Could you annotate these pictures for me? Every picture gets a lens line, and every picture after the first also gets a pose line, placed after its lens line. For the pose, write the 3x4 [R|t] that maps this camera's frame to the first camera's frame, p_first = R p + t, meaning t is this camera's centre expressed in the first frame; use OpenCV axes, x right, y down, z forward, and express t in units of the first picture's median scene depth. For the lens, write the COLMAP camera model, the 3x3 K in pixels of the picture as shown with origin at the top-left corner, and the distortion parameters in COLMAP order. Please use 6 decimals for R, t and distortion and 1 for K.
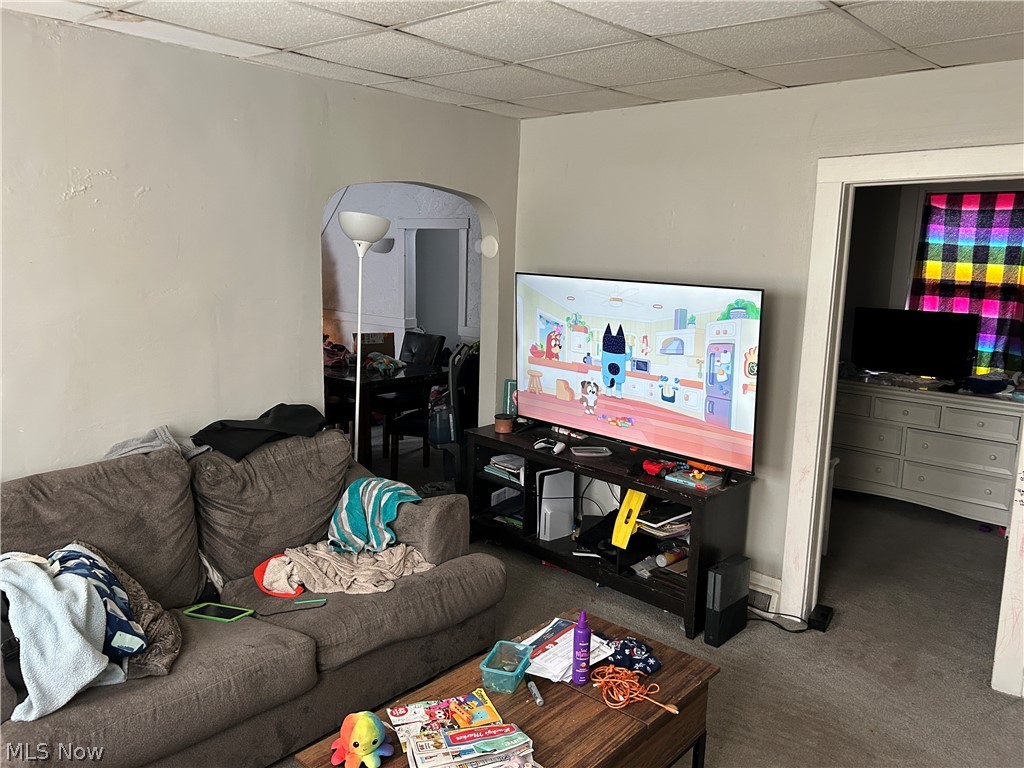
lens RADIAL K [[760.8, 0, 511.1], [0, 760.8, 383.1], [0, 0, 1]] dist [0.052861, -0.065637]
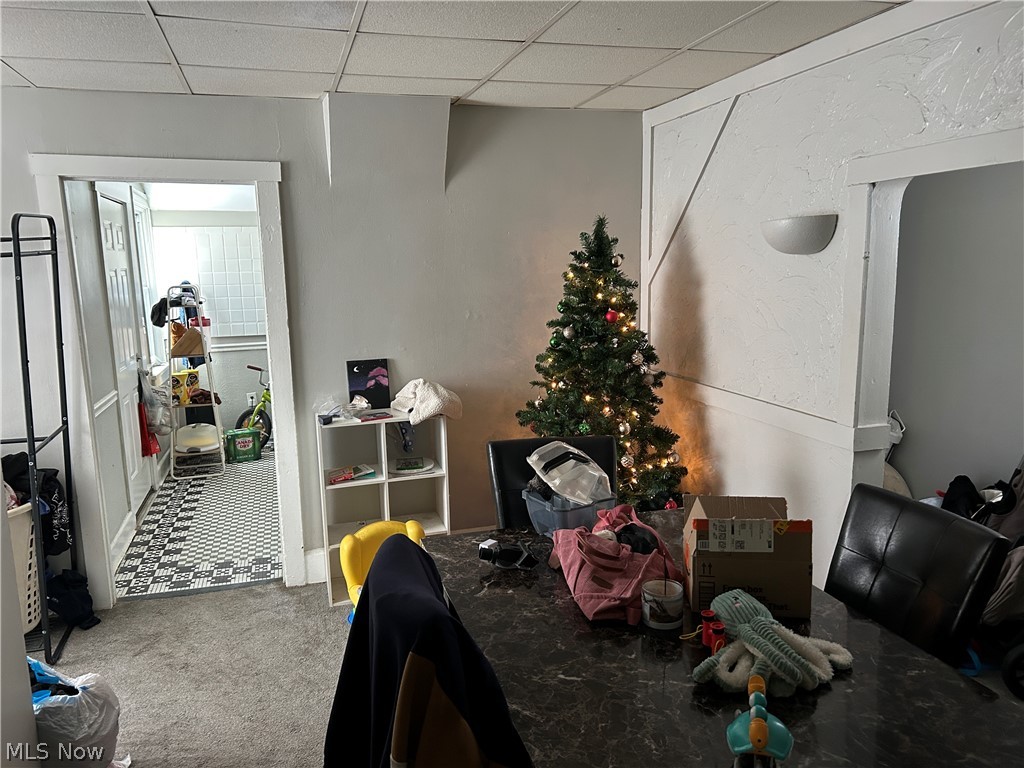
lens RADIAL K [[760.8, 0, 512.8], [0, 760.8, 384.1], [0, 0, 1]] dist [0.052861, -0.065637]
pose [[0.851883, 0.056455, -0.520681, -0.091593], [-0.055662, 0.998302, 0.017171, -0.106902], [0.520767, 0.014354, 0.853578, 0.620535]]
